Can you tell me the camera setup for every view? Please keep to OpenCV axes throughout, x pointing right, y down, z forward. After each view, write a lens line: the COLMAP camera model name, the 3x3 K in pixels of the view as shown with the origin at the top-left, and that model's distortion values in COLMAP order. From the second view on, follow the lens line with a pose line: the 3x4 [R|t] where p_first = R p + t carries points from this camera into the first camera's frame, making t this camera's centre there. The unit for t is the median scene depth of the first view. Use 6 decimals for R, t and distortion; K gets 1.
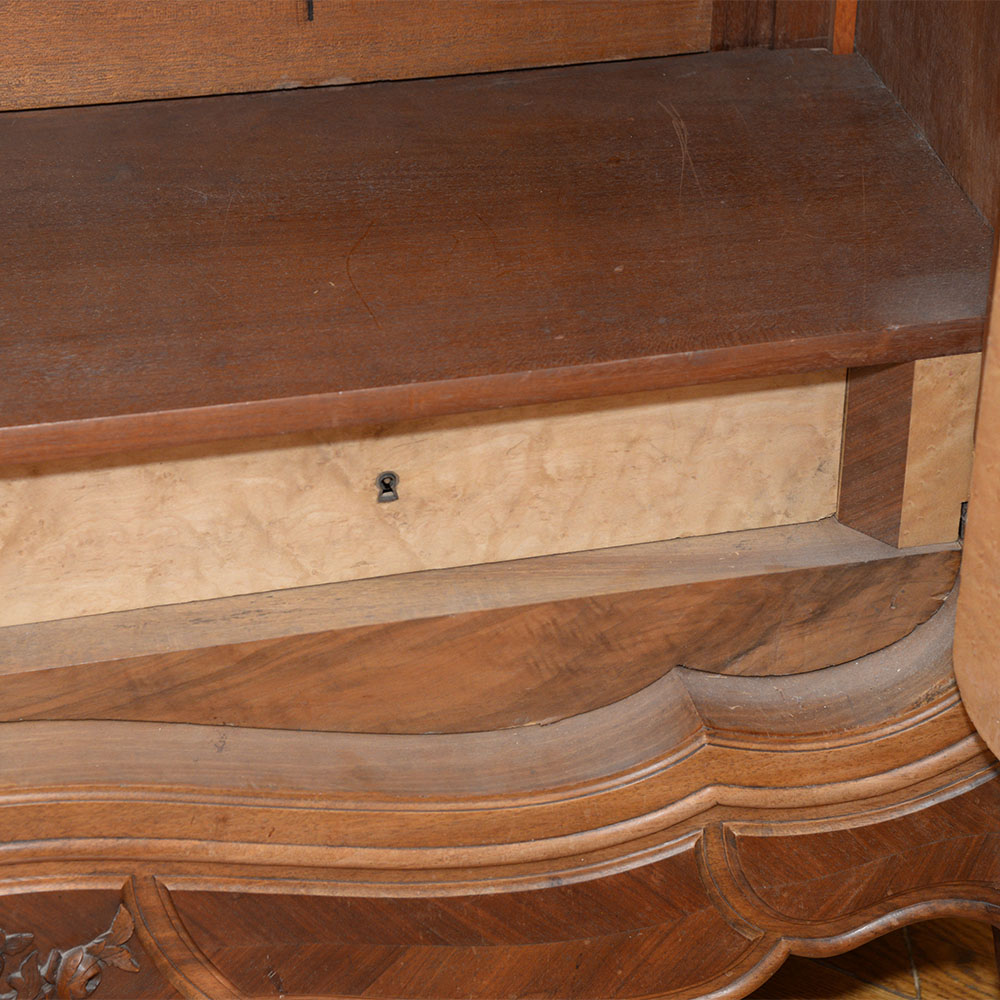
lens RADIAL K [[3171.5, 0, 500.0], [0, 3171.5, 500.0], [0, 0, 1]] dist [0.518099, 0.432649]
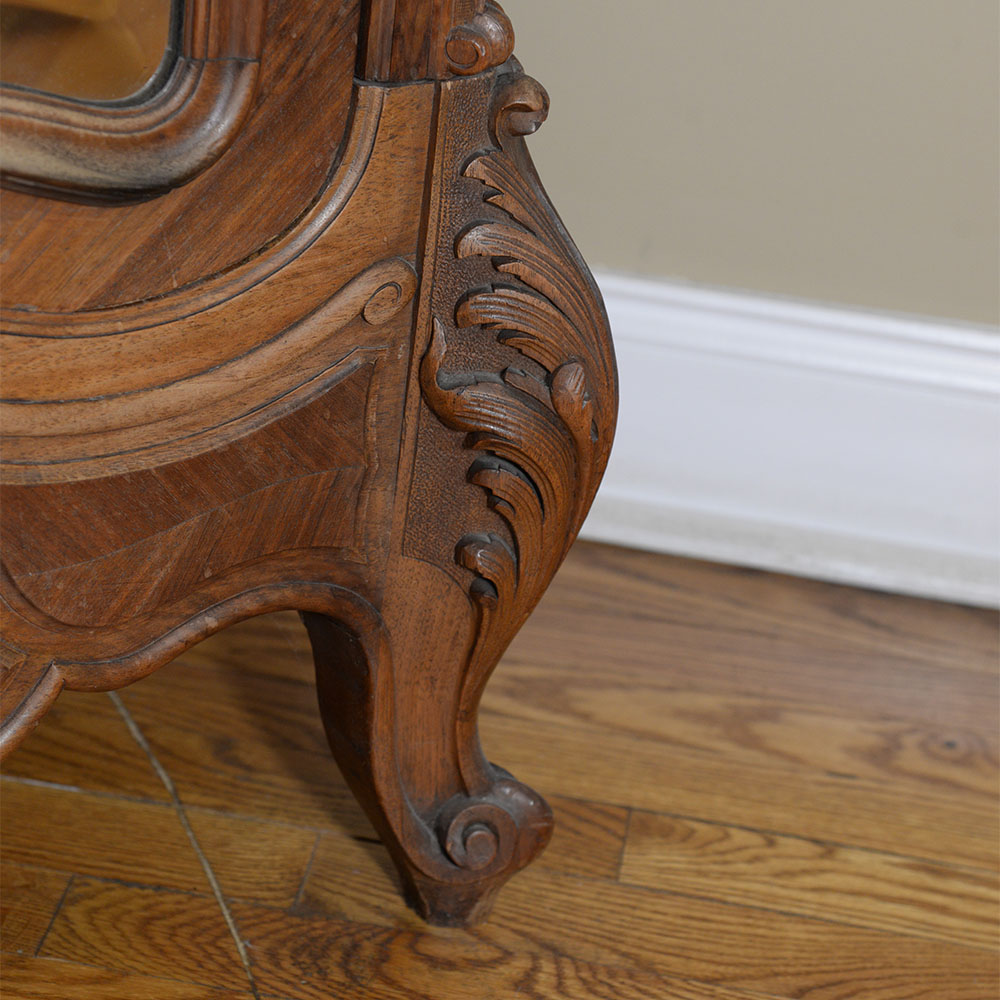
lens RADIAL K [[2967.3, 0, 500.0], [0, 2967.3, 500.0], [0, 0, 1]] dist [0.468152, -0.019580]
pose [[0.910640, -0.080016, 0.405379, -0.071816], [0.113425, 0.991791, -0.059031, 0.152316], [-0.397328, 0.099736, 0.912241, 0.425124]]
